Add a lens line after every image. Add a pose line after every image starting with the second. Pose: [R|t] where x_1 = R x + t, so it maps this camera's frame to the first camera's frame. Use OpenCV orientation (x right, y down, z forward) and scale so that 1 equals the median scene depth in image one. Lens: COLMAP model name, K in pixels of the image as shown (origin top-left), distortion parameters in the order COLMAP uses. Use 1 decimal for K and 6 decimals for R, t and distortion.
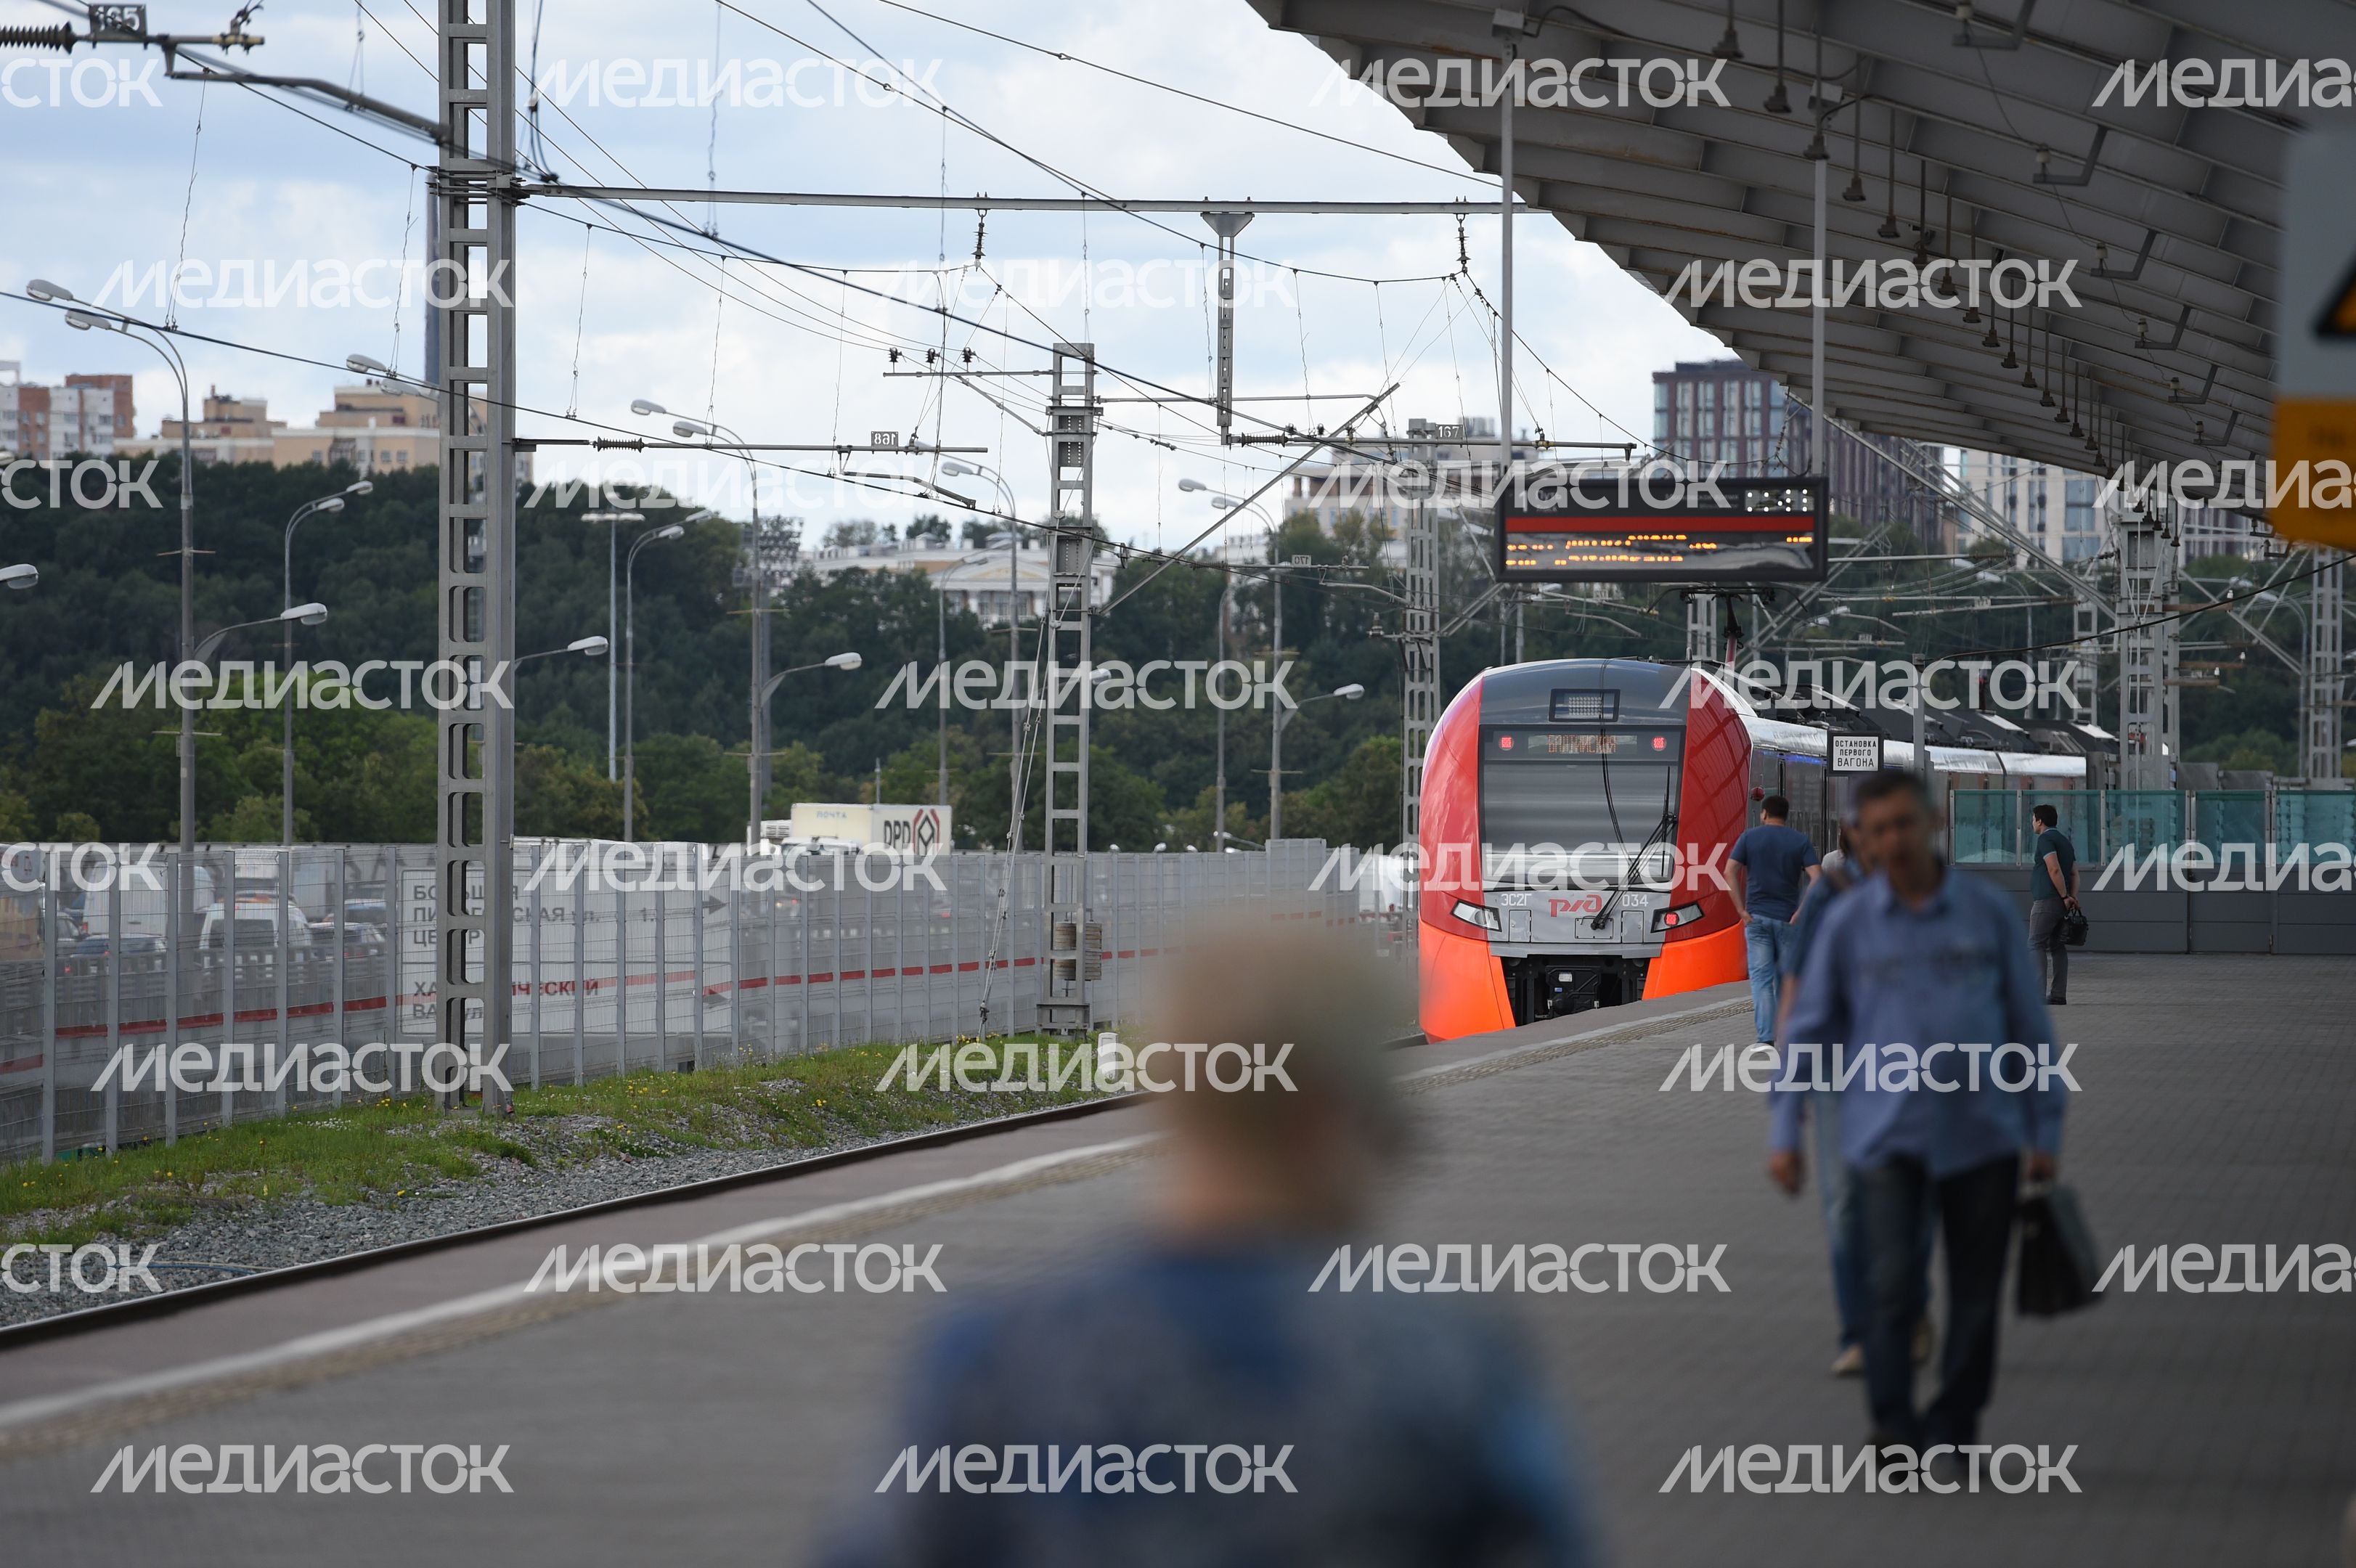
lens RADIAL K [[13295.5, 0, 1177.5], [0, 13295.5, 770.2], [0, 0, 1]] dist [2.581093, 0.000000]
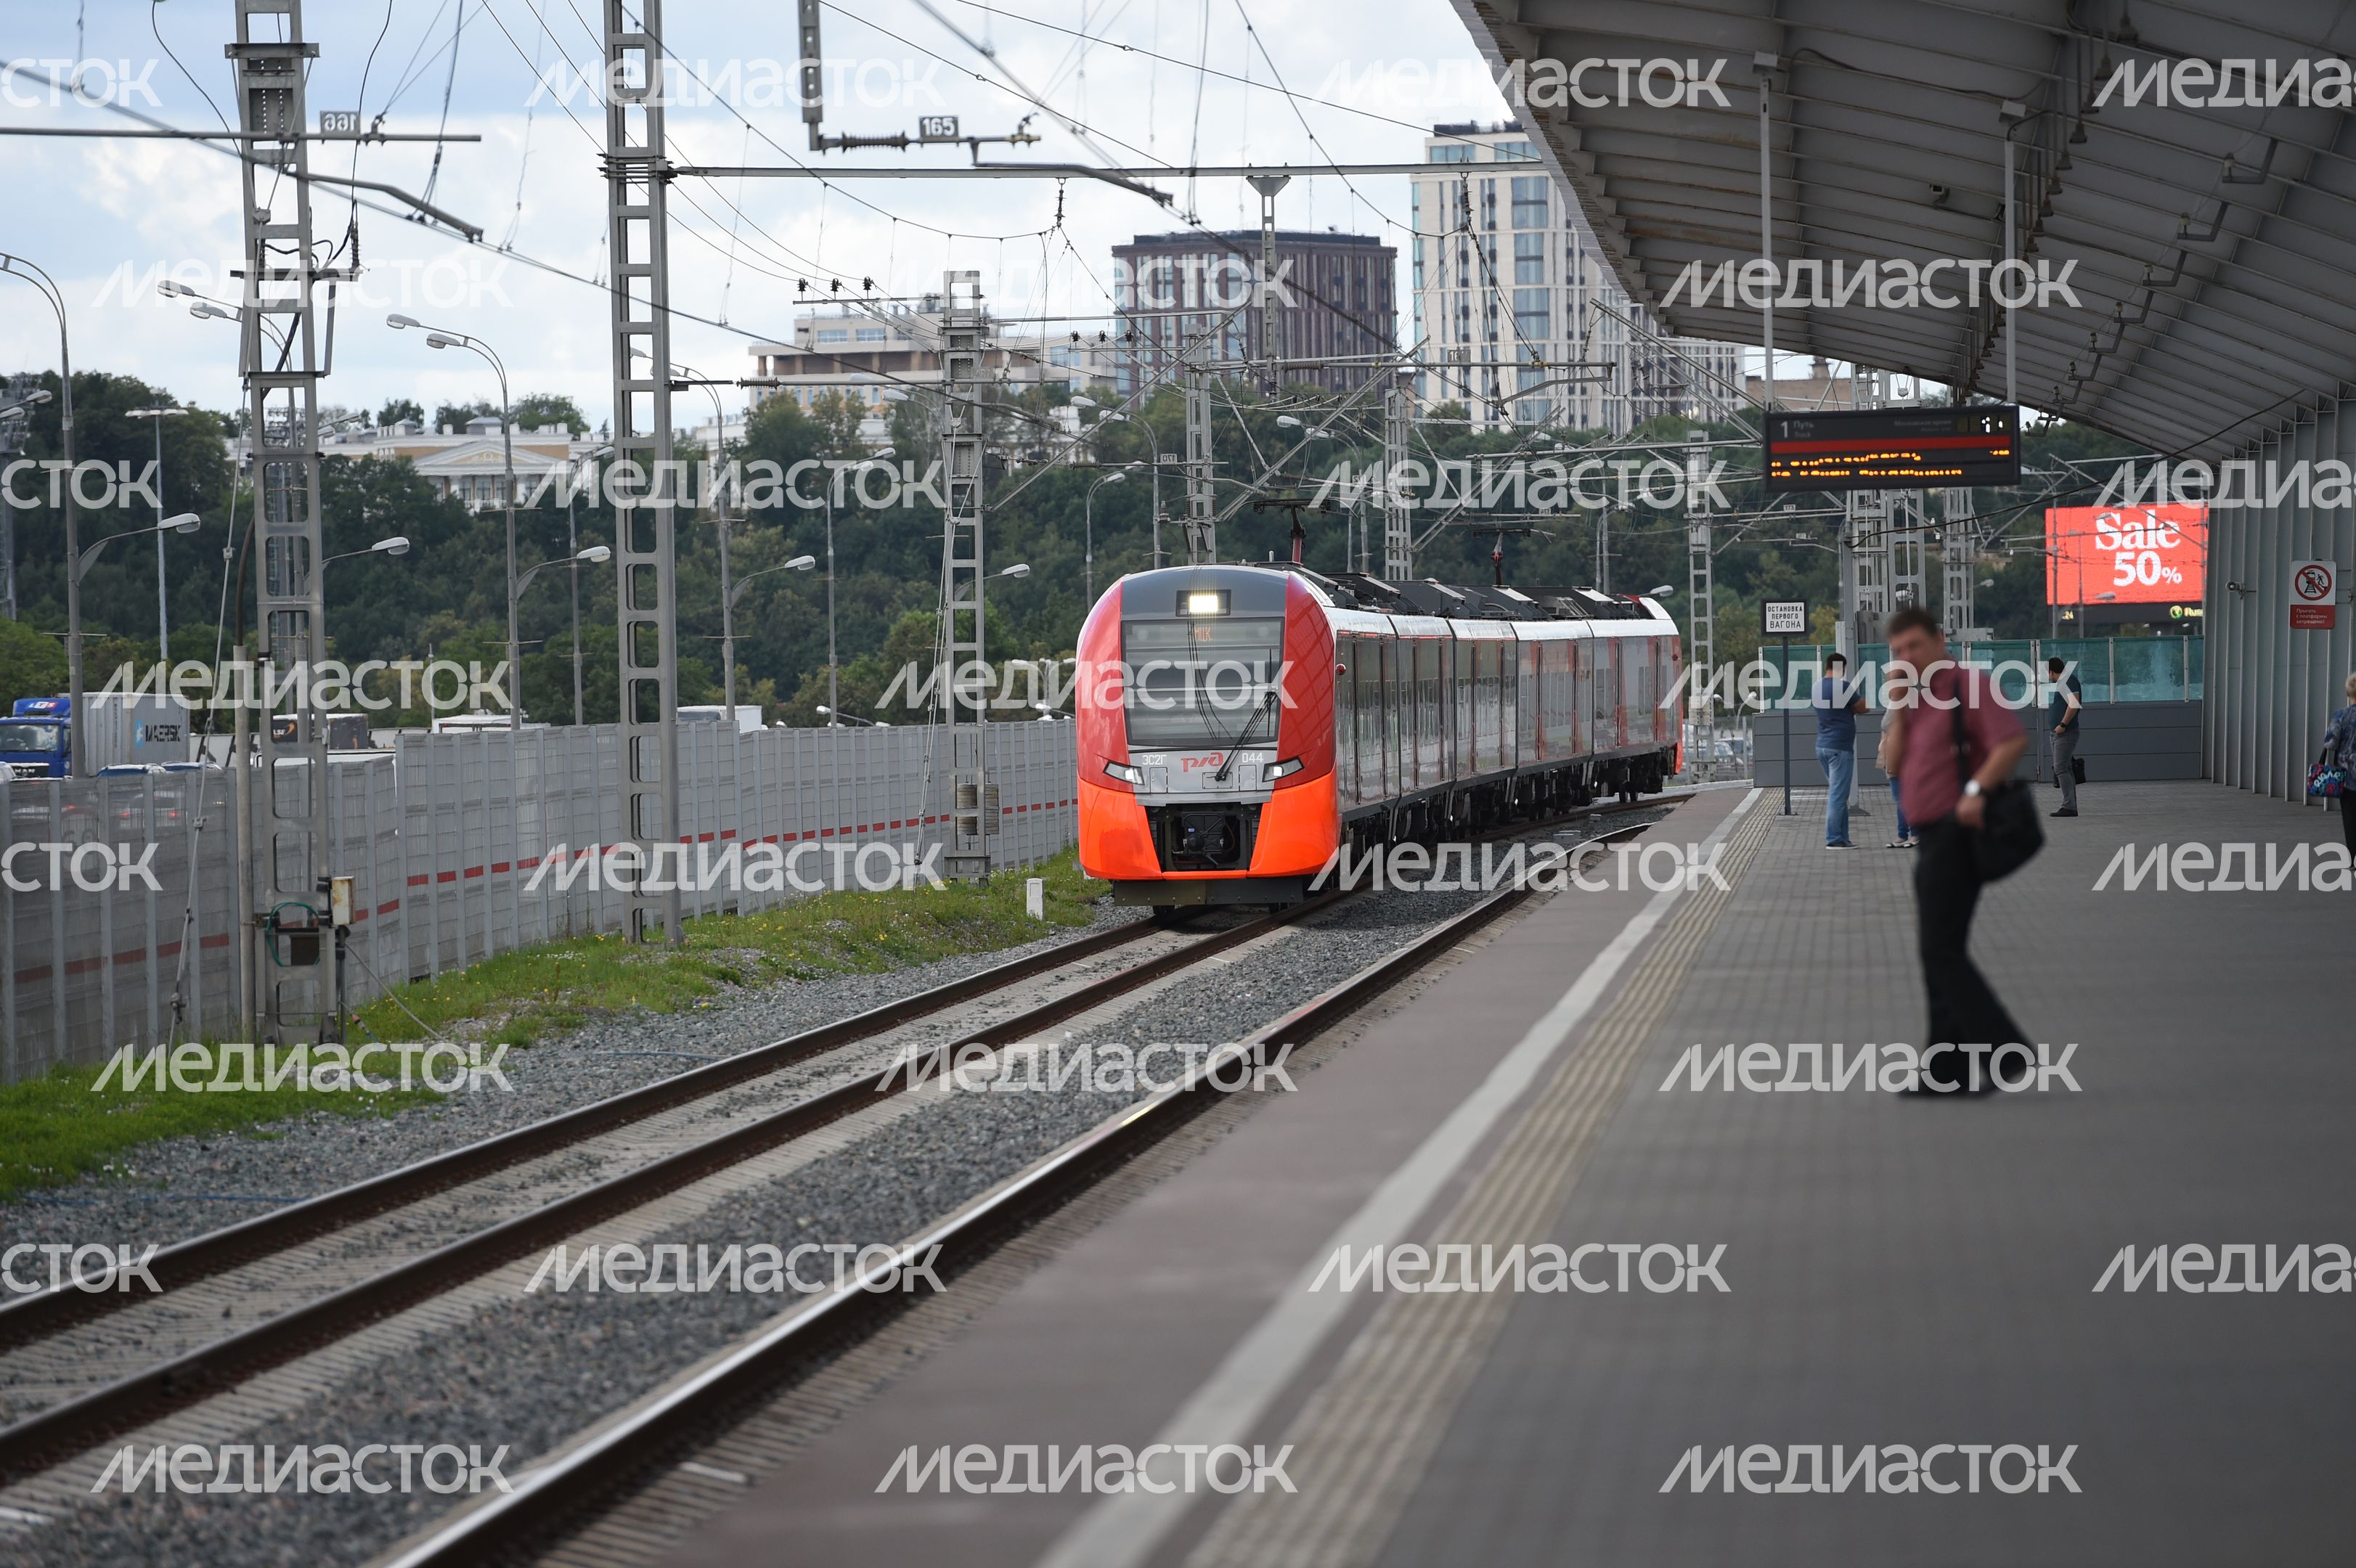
lens RADIAL K [[13295.5, 0, 1179.8], [0, 13295.5, 783.2], [0, 0, 1]] dist [2.581093, 0.000000]
pose [[0.998777, -0.024962, 0.042683, -0.033273], [0.024513, 0.999639, 0.010999, -0.000552], [-0.042942, -0.009939, 0.999028, -0.112963]]
